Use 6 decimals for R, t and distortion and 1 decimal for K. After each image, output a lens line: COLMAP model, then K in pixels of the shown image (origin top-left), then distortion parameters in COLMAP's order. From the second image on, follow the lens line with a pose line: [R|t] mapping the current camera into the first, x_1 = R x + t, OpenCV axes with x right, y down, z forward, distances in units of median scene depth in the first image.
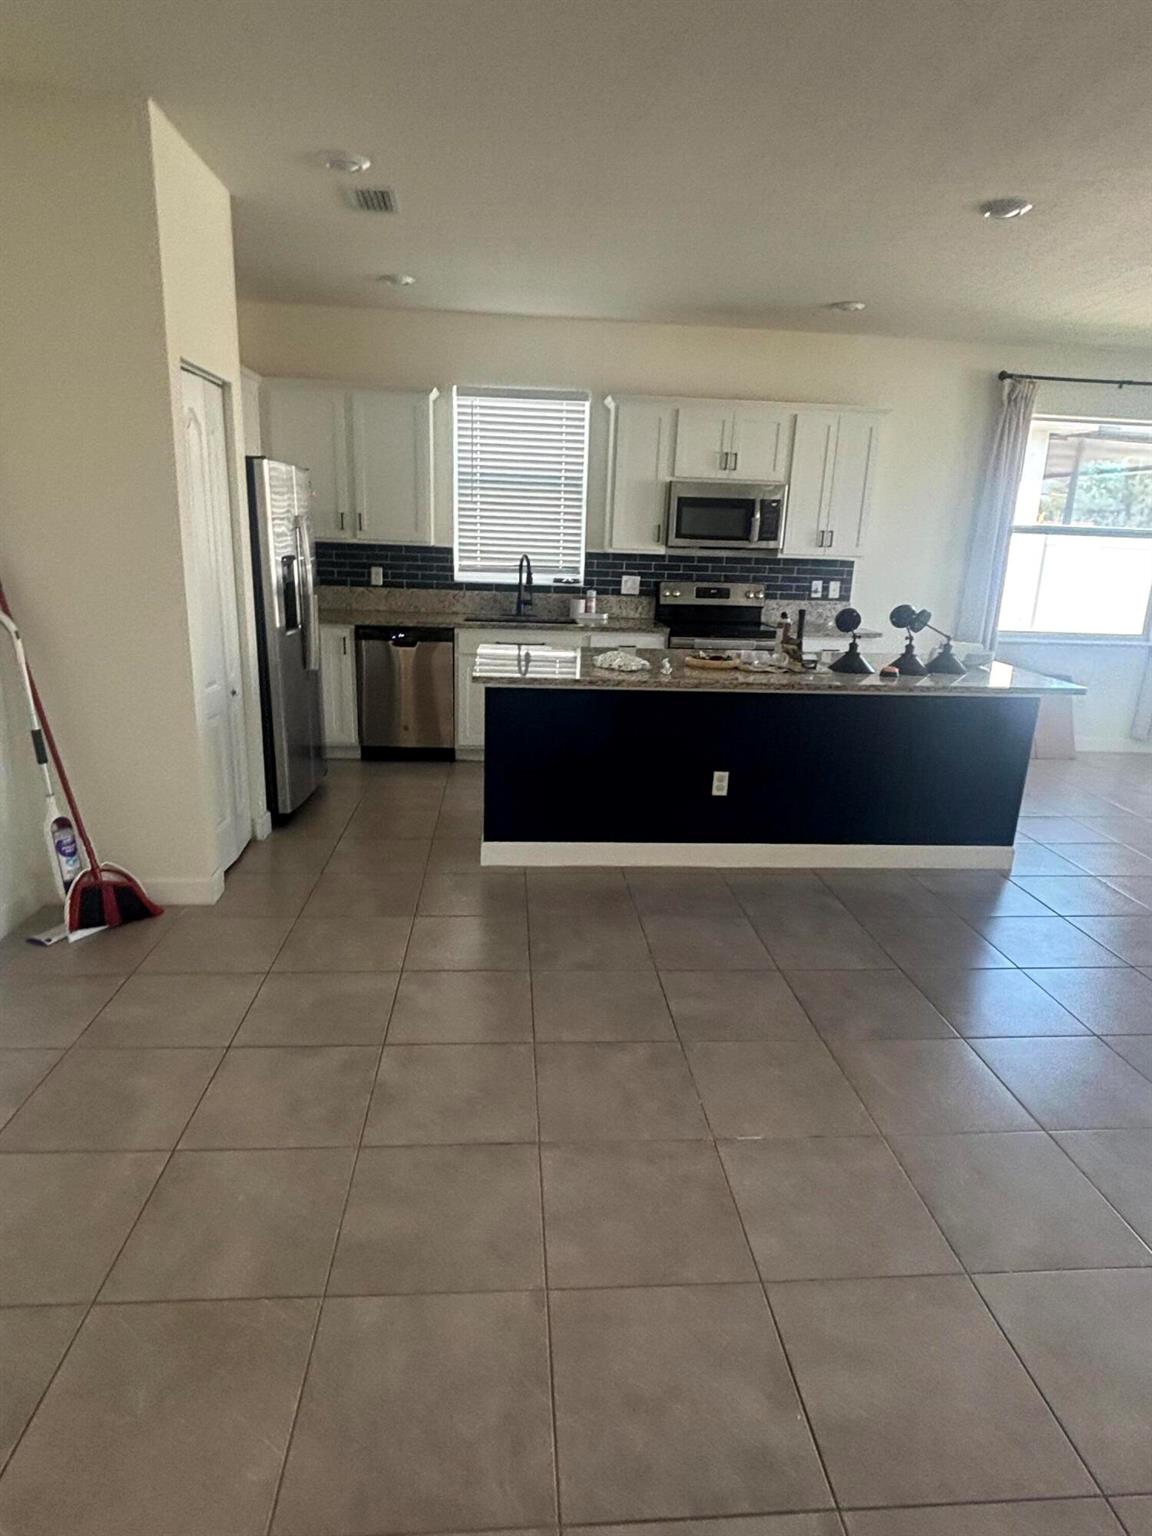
lens RADIAL K [[887.8, 0, 576.0], [0, 887.8, 768.0], [0, 0, 1]] dist [0.050909, -0.076583]
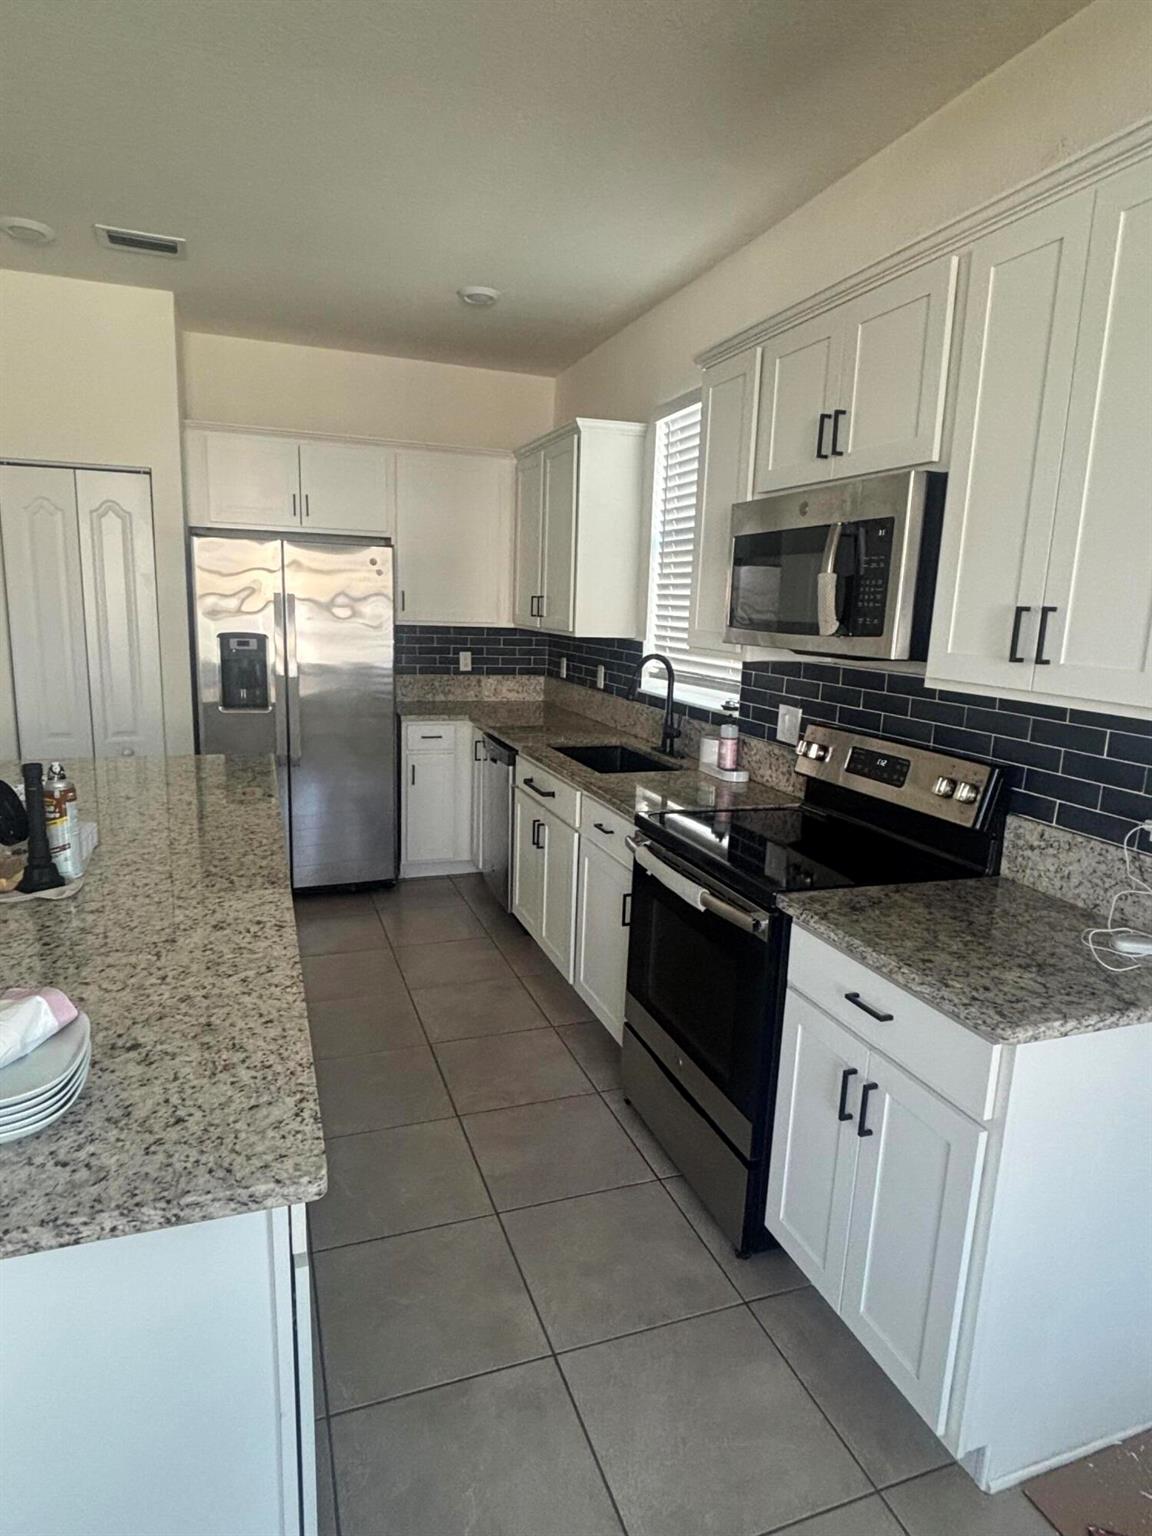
lens RADIAL K [[887.8, 0, 576.0], [0, 887.8, 768.0], [0, 0, 1]] dist [0.050909, -0.076583]
pose [[0.234670, 0.156063, -0.959466, 0.525453], [-0.308574, 0.947938, 0.078716, -0.191419], [0.921798, 0.277594, 0.270610, 0.789565]]
